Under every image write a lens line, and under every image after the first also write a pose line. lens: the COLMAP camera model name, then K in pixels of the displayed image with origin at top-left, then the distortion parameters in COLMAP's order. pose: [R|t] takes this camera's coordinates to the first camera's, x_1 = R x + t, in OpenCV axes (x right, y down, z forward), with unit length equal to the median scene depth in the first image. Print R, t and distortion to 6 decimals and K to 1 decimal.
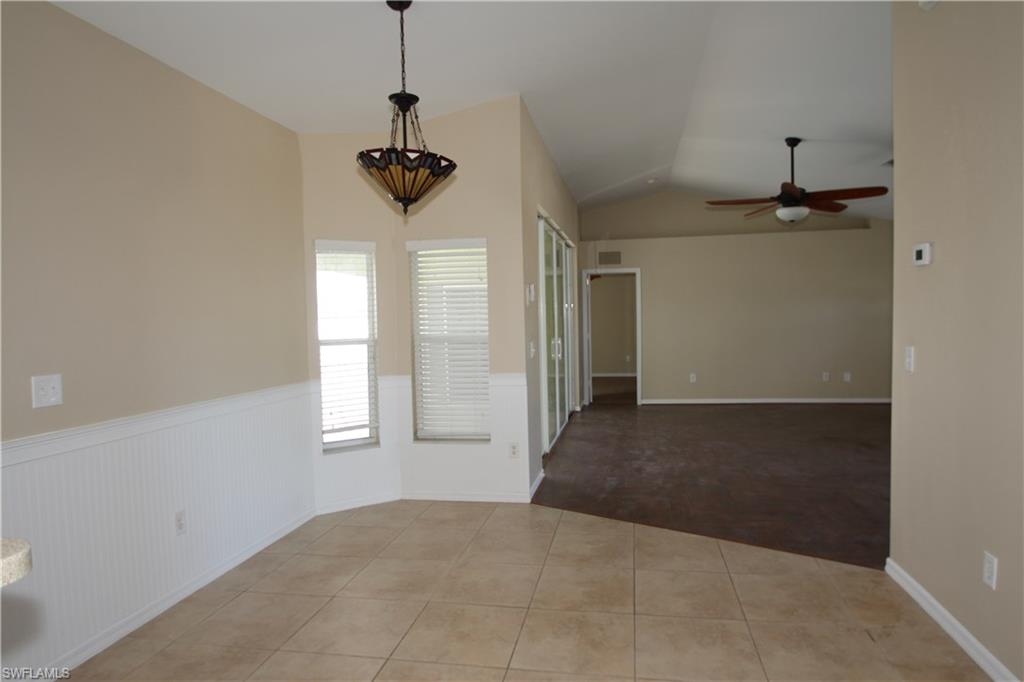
lens RADIAL K [[611.9, 0, 536.6], [0, 611.9, 334.7], [0, 0, 1]] dist [-0.017483, -0.002210]
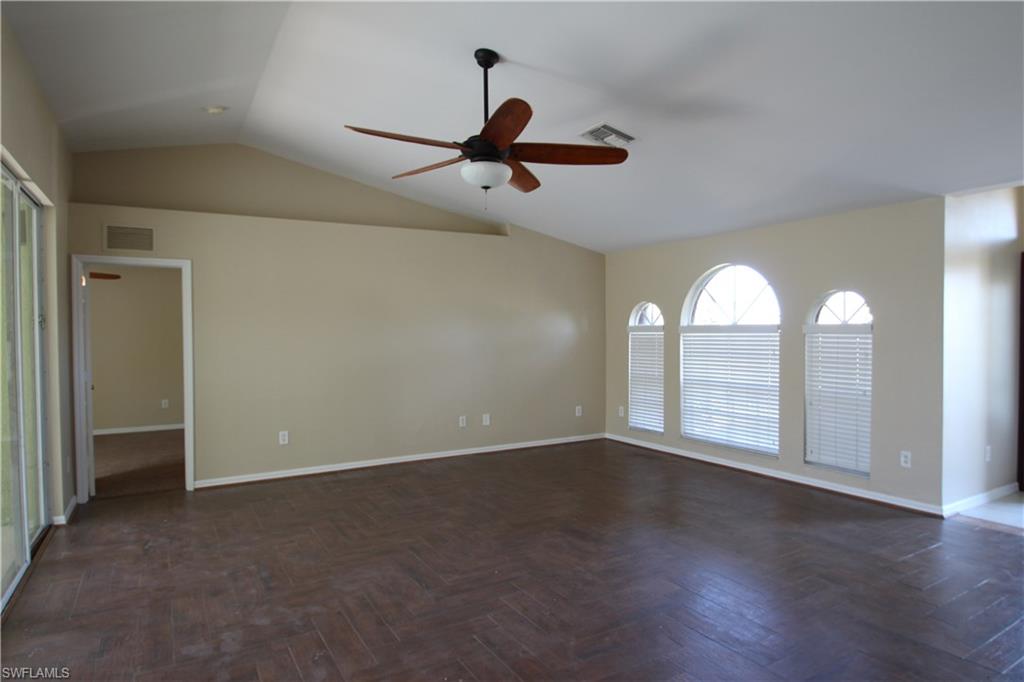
lens RADIAL K [[583.2, 0, 514.2], [0, 583.2, 344.1], [0, 0, 1]] dist [-0.027132, -0.001022]
pose [[0.765554, 0.000367, 0.643372, 0.048860], [0.006504, 0.999944, -0.008310, -0.020228], [-0.643339, 0.010546, 0.765509, 0.372217]]
